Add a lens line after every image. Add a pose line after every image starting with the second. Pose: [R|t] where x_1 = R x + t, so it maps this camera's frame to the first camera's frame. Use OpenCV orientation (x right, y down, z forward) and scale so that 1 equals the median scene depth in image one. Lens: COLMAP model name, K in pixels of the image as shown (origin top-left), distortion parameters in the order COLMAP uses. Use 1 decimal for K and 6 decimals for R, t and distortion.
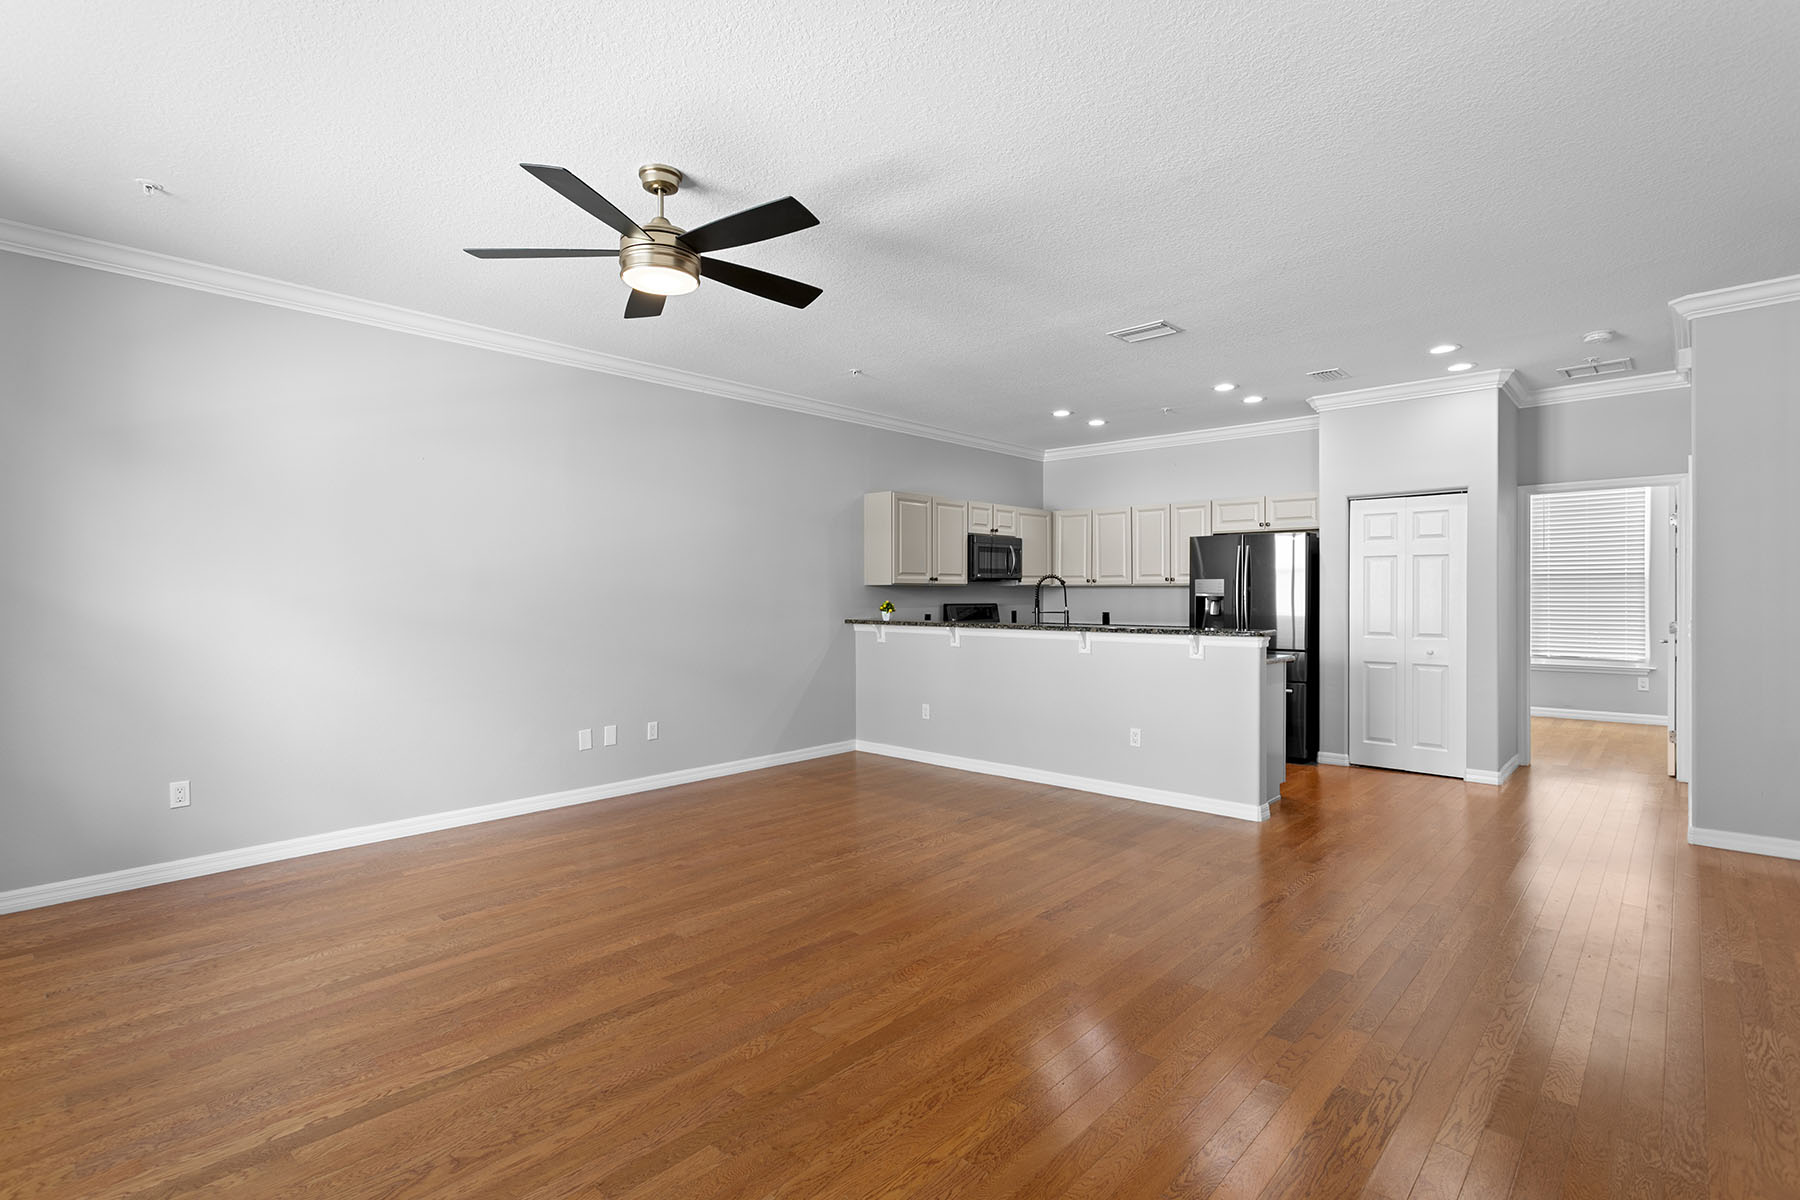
lens RADIAL K [[859.3, 0, 904.0], [0, 859.3, 599.1], [0, 0, 1]] dist [0.005015, -0.000751]
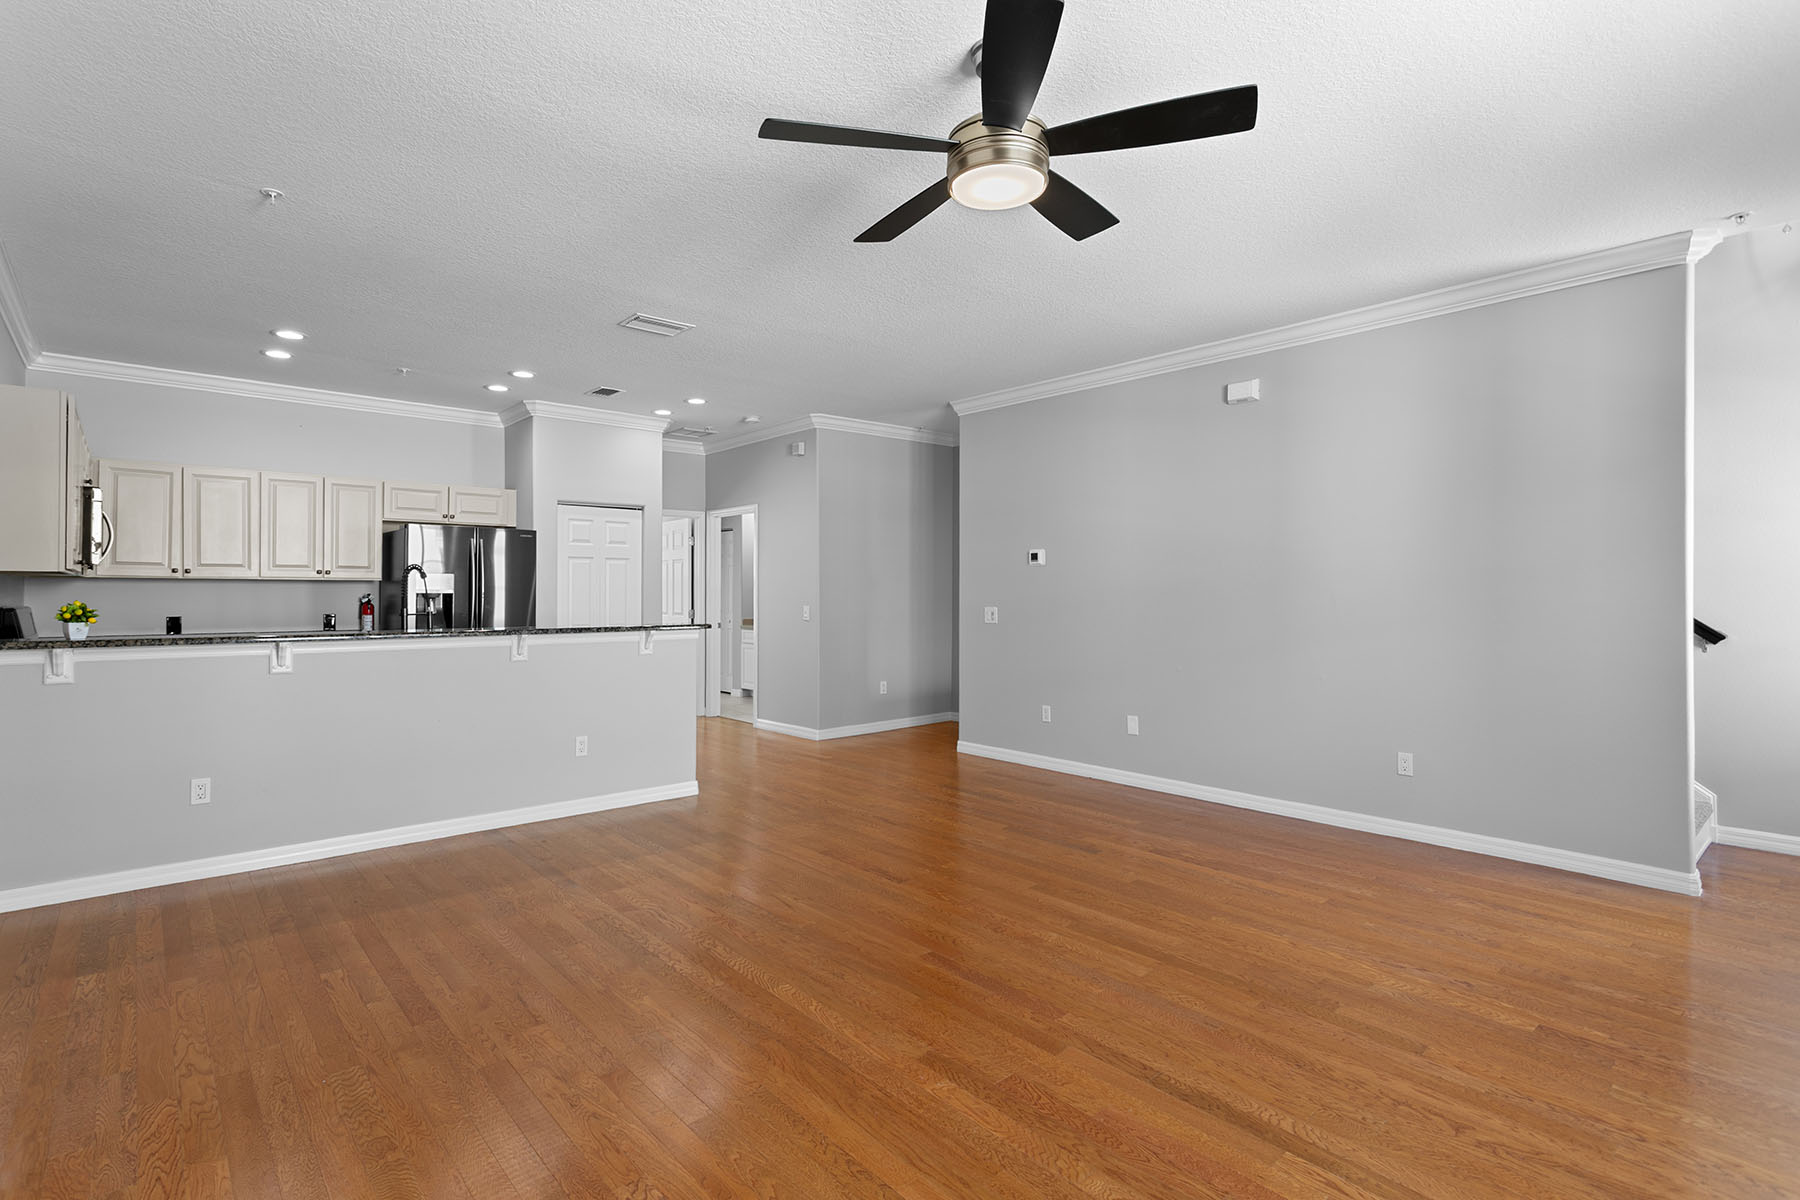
lens RADIAL K [[859.3, 0, 866.1], [0, 859.3, 586.8], [0, 0, 1]] dist [0.005015, -0.000751]
pose [[0.119531, 0.007058, 0.992805, -0.500489], [0.005522, 0.999955, -0.007774, -0.000564], [-0.992815, 0.006412, 0.119486, 0.481084]]
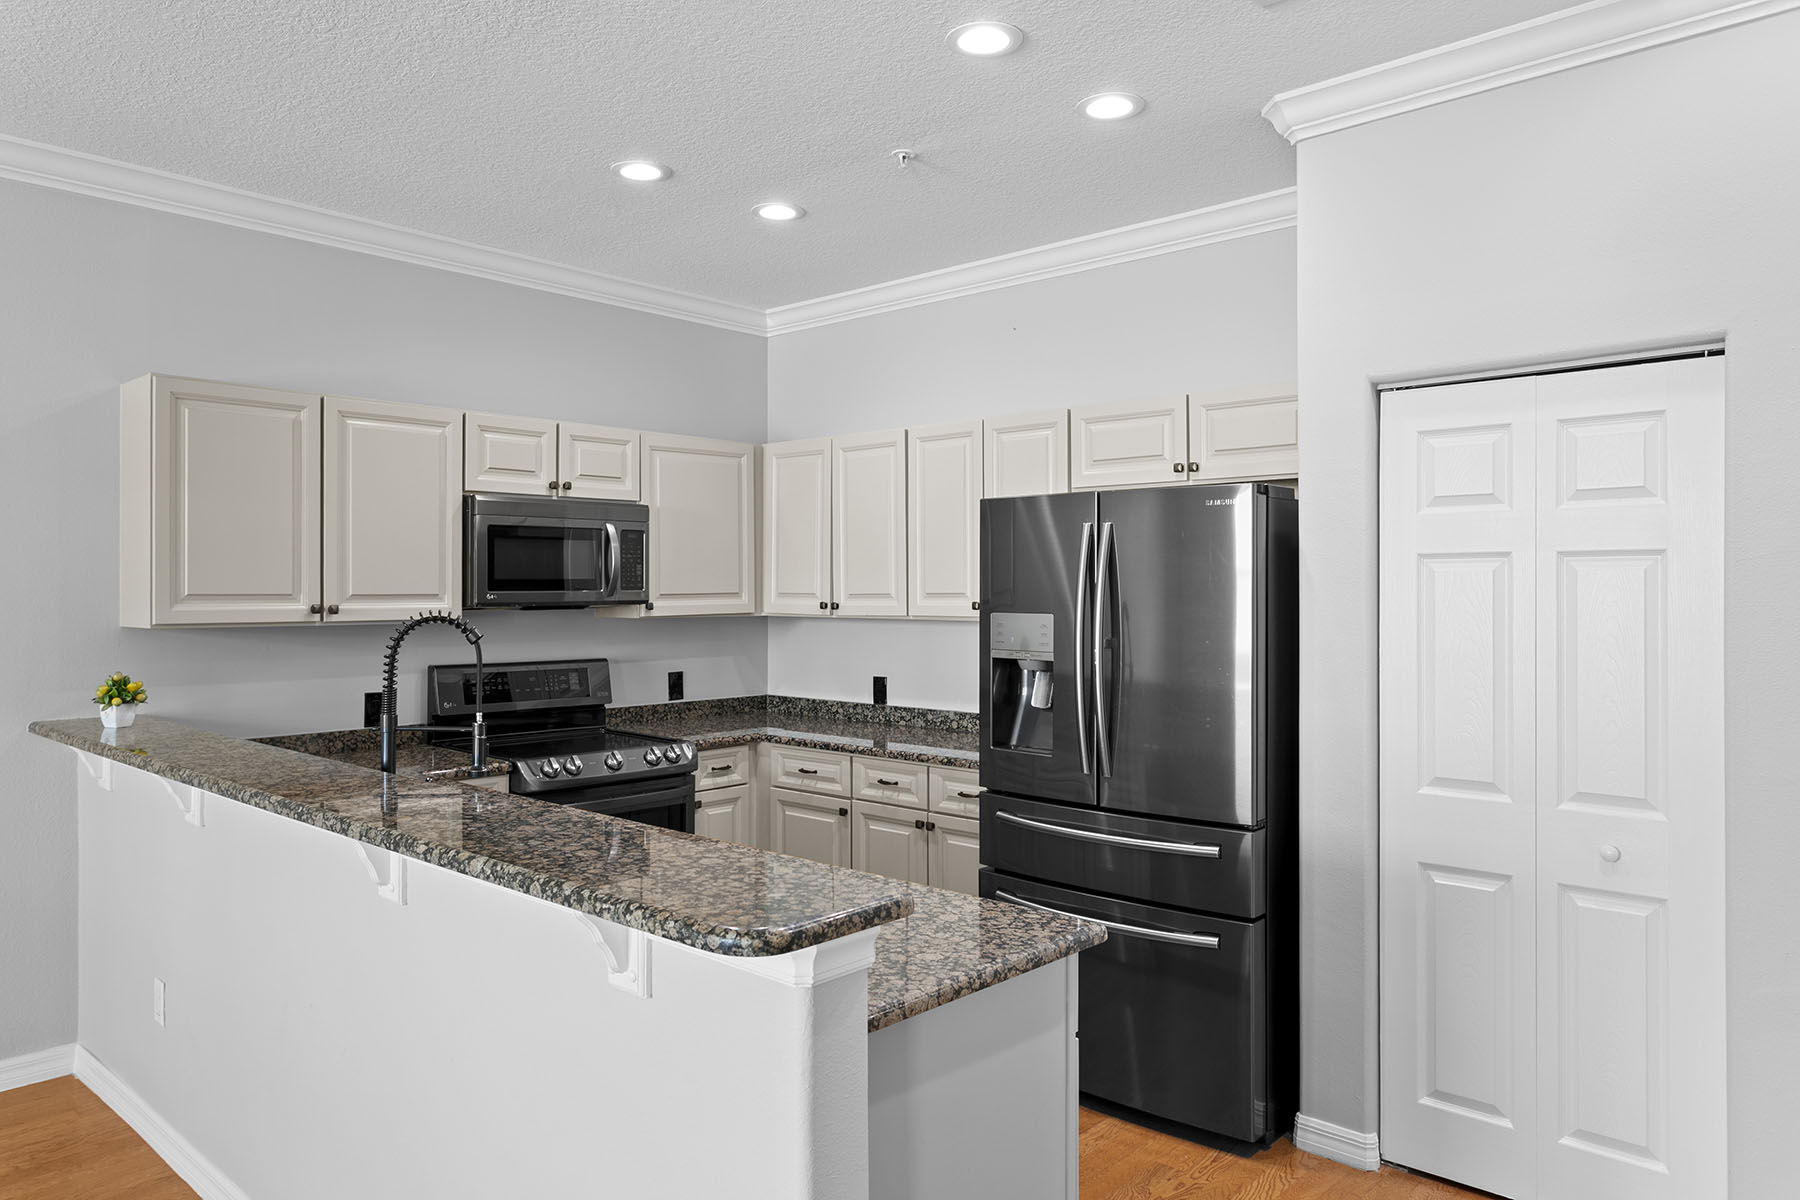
lens RADIAL K [[1228.6, 0, 904.4], [0, 1228.6, 588.7], [0, 0, 1]] dist [0.011005, 0.005739]
pose [[0.999992, -0.000086, -0.003909, 0.325691], [0.000054, 0.999968, -0.007995, -0.031494], [0.003910, 0.007995, 0.999960, 0.500400]]
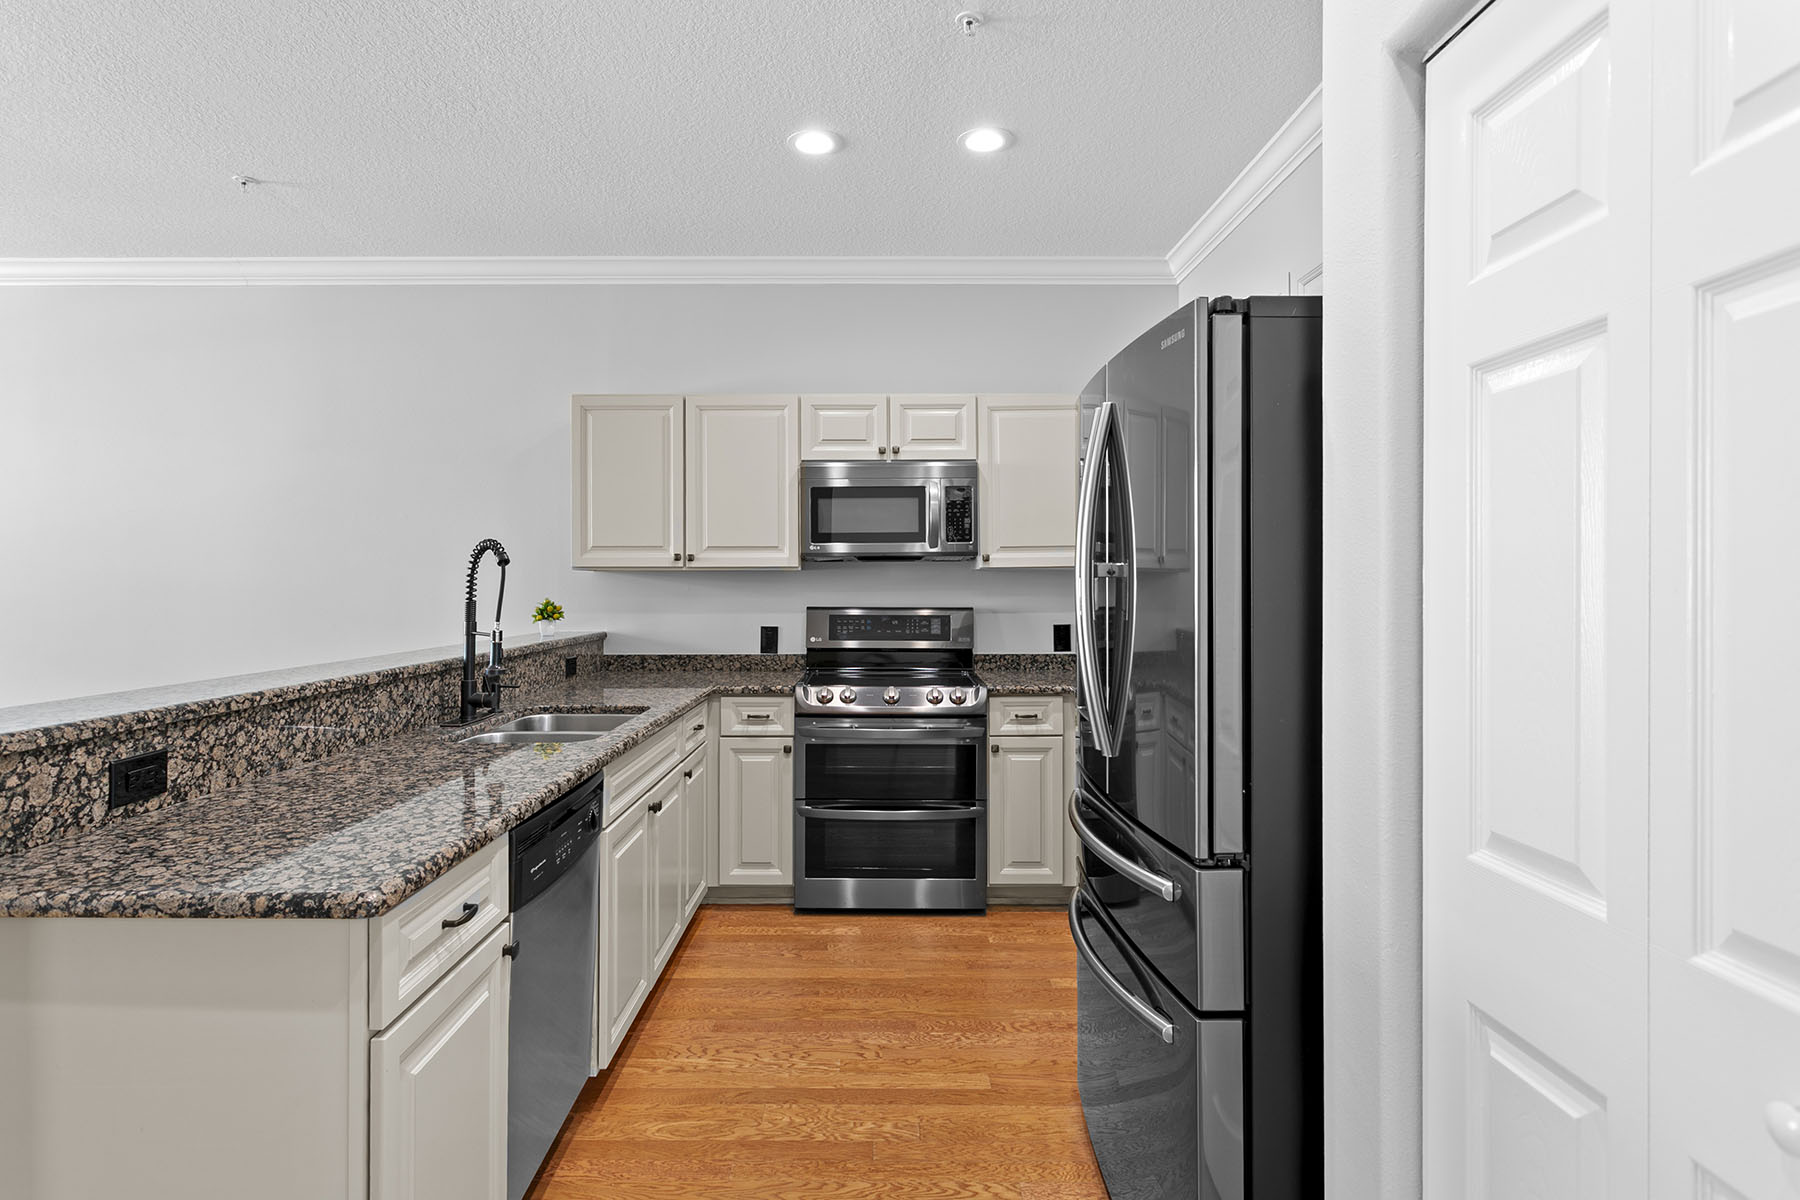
lens RADIAL K [[971.3, 0, 862.1], [0, 971.3, 583.4], [0, 0, 1]] dist [0.002113, 0.000658]
pose [[0.658162, -0.002067, -0.752873, 0.587417], [-0.004412, 0.999968, -0.006603, -0.005833], [0.752863, 0.007667, 0.658132, 0.775439]]
